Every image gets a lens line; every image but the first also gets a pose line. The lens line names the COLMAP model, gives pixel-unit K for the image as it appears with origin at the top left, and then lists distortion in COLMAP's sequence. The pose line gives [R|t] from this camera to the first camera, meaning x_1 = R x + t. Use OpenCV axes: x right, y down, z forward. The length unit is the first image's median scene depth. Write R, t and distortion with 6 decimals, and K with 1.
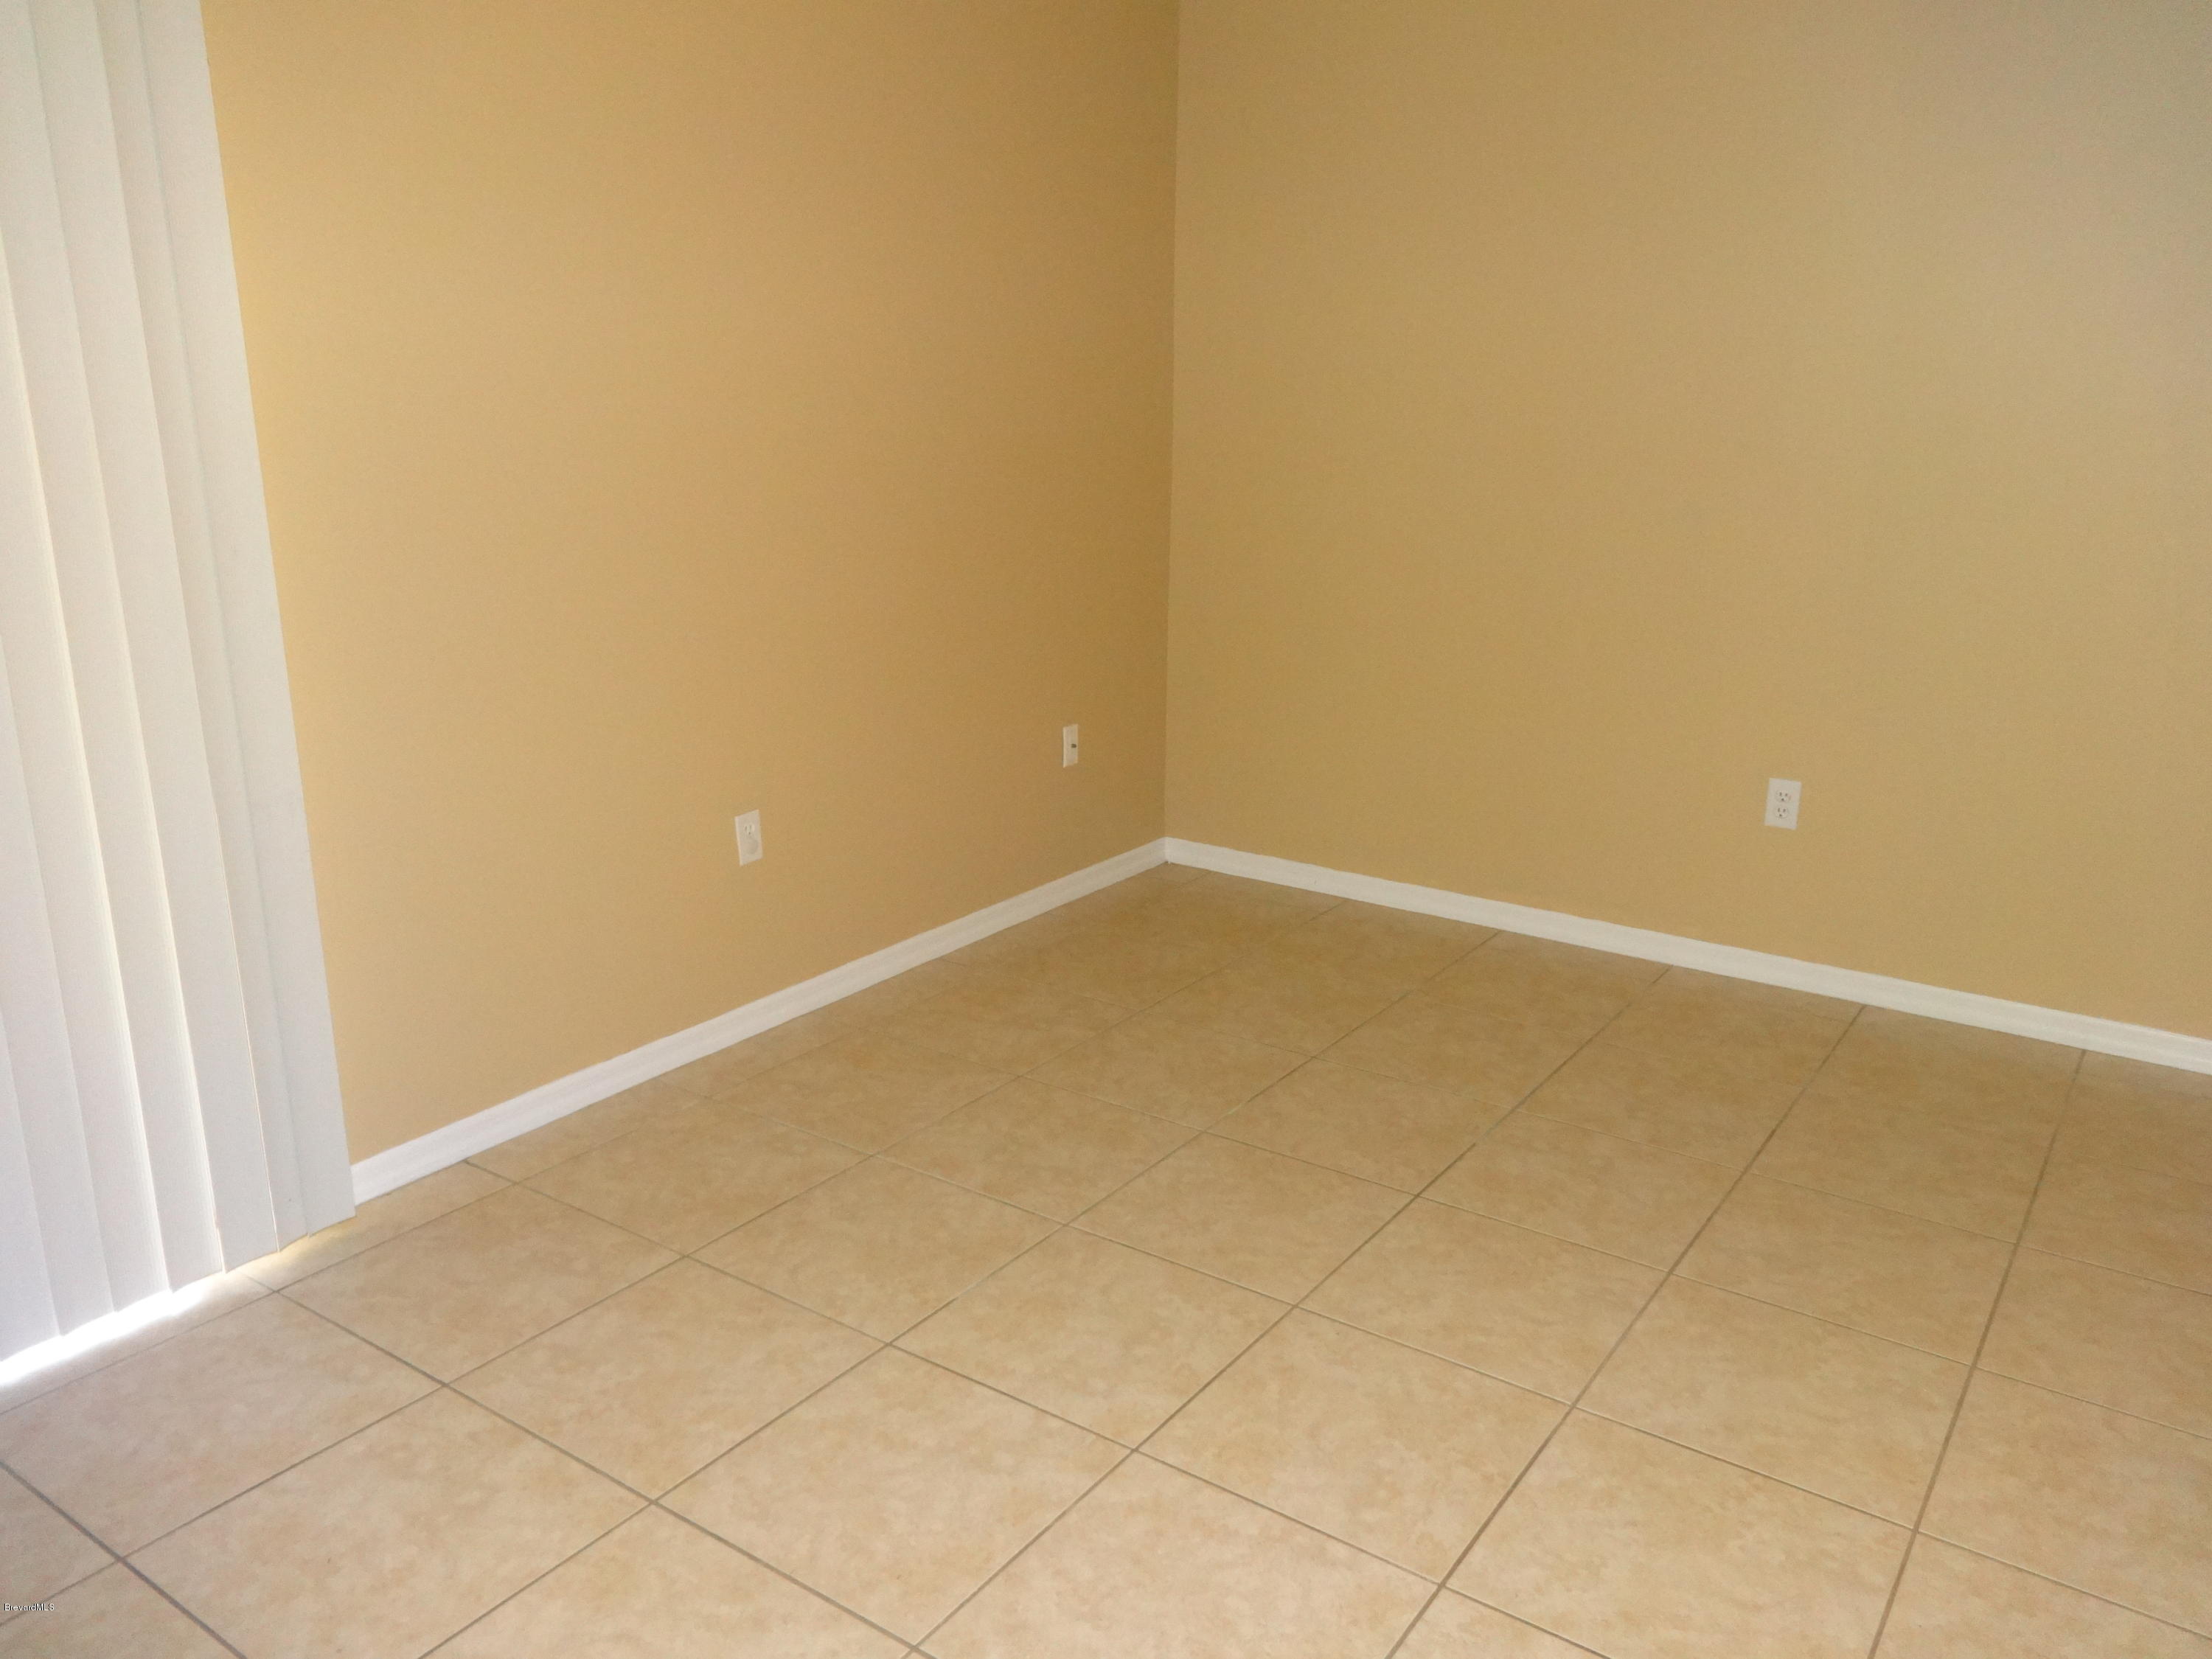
lens RADIAL K [[1690.2, 0, 1110.2], [0, 1690.2, 827.7], [0, 0, 1]] dist [0.009016, 0.011582]
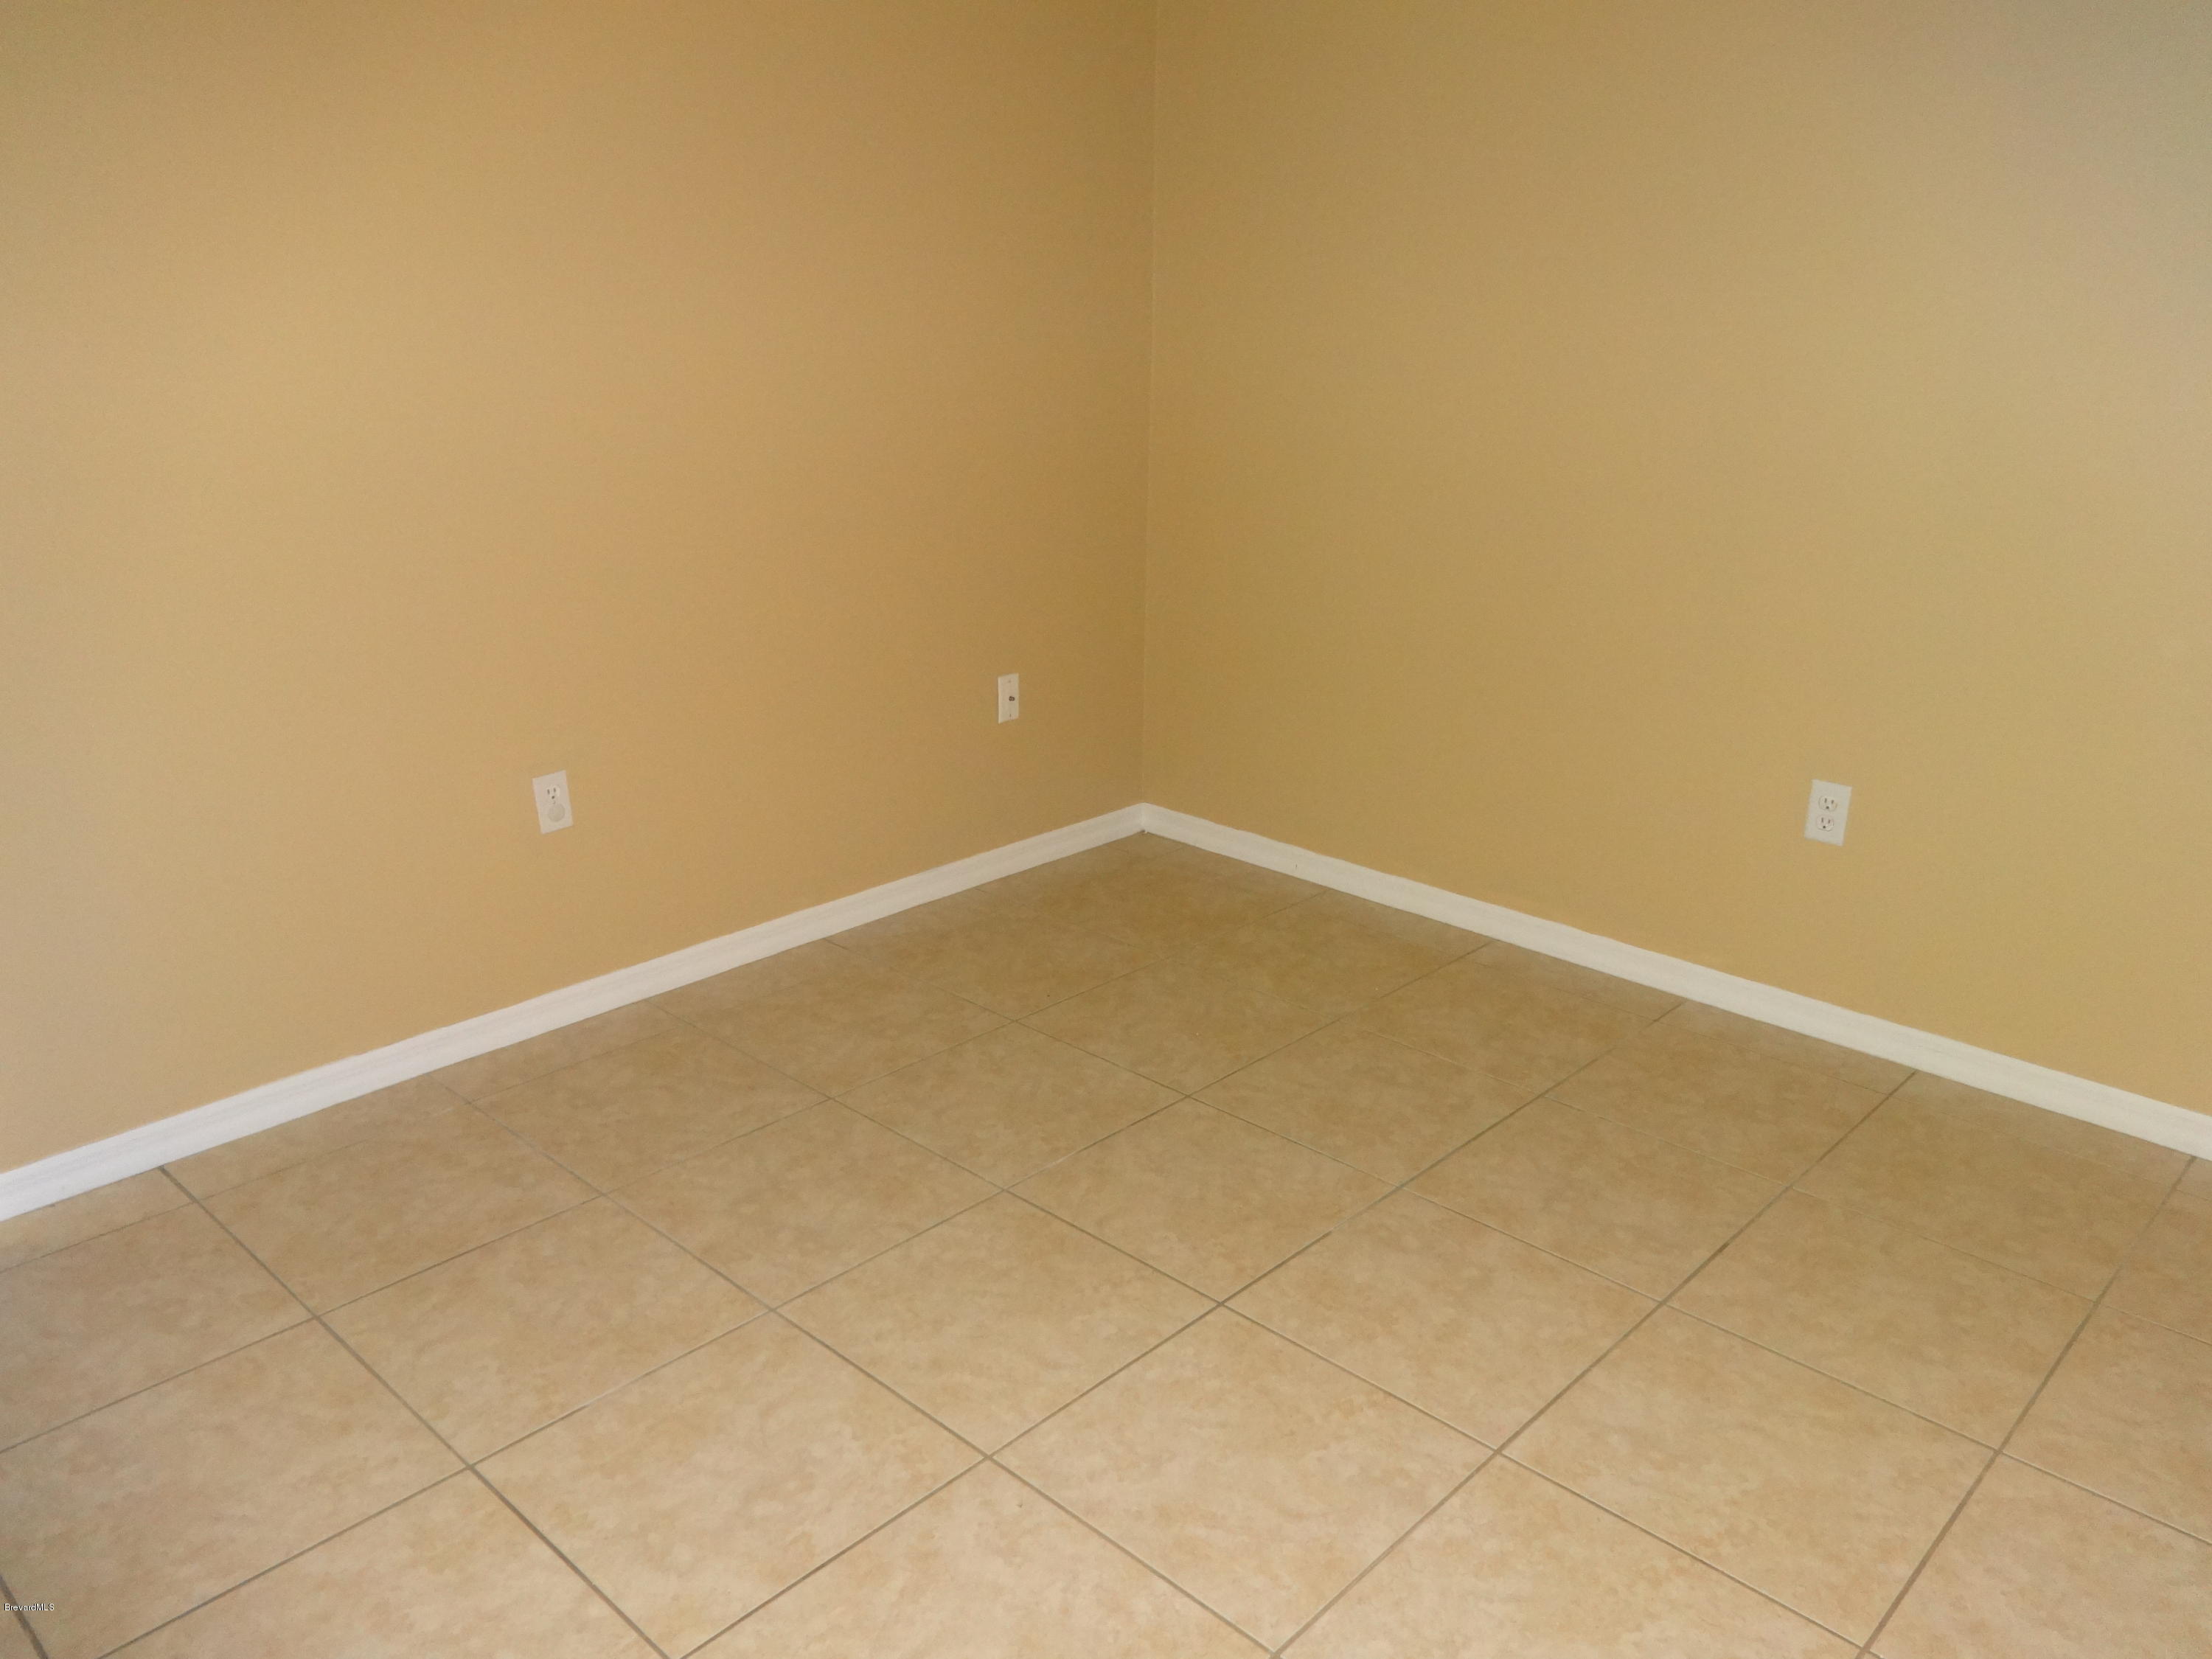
lens RADIAL K [[1673.4, 0, 1143.1], [0, 1673.4, 815.7], [0, 0, 1]] dist [0.020137, 0.001751]
pose [[0.988946, 0.045751, -0.141043, 0.217716], [-0.038809, 0.997914, 0.051584, -0.045496], [0.143109, -0.045540, 0.988659, 0.198247]]
